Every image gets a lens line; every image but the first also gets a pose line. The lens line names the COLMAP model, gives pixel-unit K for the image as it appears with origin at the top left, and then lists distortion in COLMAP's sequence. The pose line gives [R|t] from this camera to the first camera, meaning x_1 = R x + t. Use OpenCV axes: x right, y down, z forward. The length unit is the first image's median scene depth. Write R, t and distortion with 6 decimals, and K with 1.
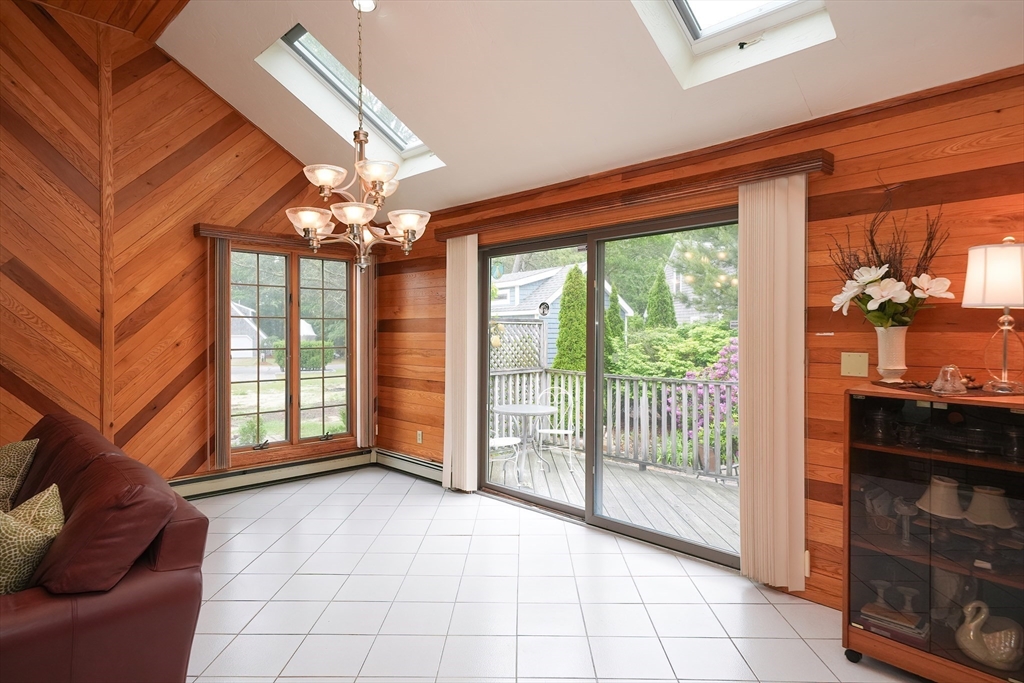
lens RADIAL K [[573.6, 0, 512.9], [0, 573.6, 336.3], [0, 0, 1]] dist [0.003519, 0.001025]
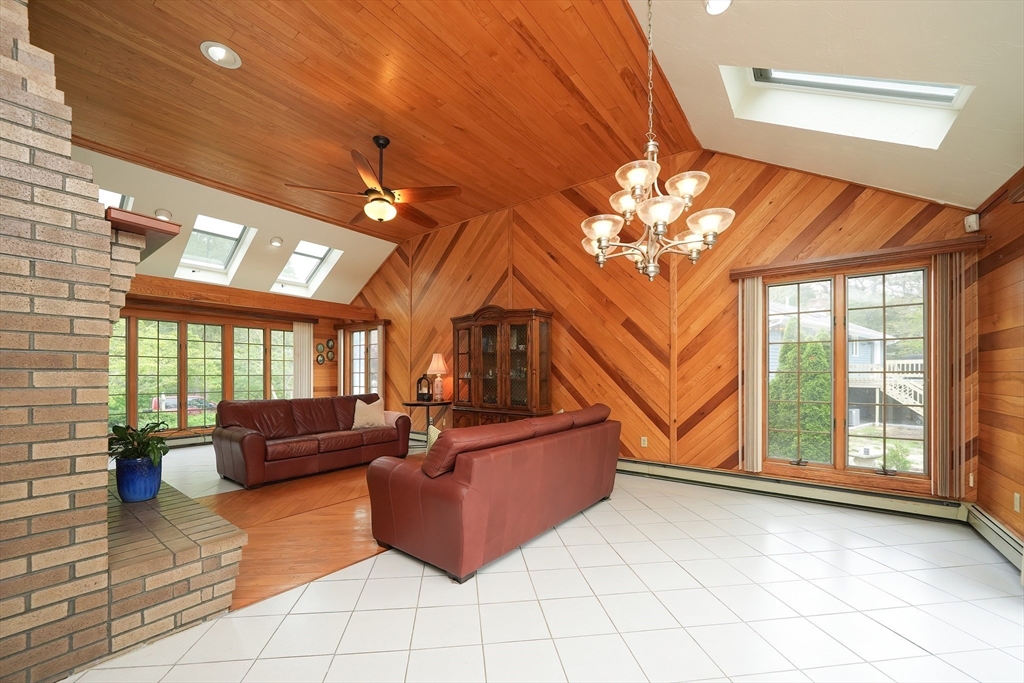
lens RADIAL K [[395.1, 0, 511.7], [0, 395.1, 372.5], [0, 0, 1]] dist [-0.007119, -0.000120]
pose [[0.154889, -0.001133, -0.987931, 0.233501], [-0.004693, 0.999987, -0.001883, 0.031278], [0.987921, 0.004928, 0.154882, 0.403149]]
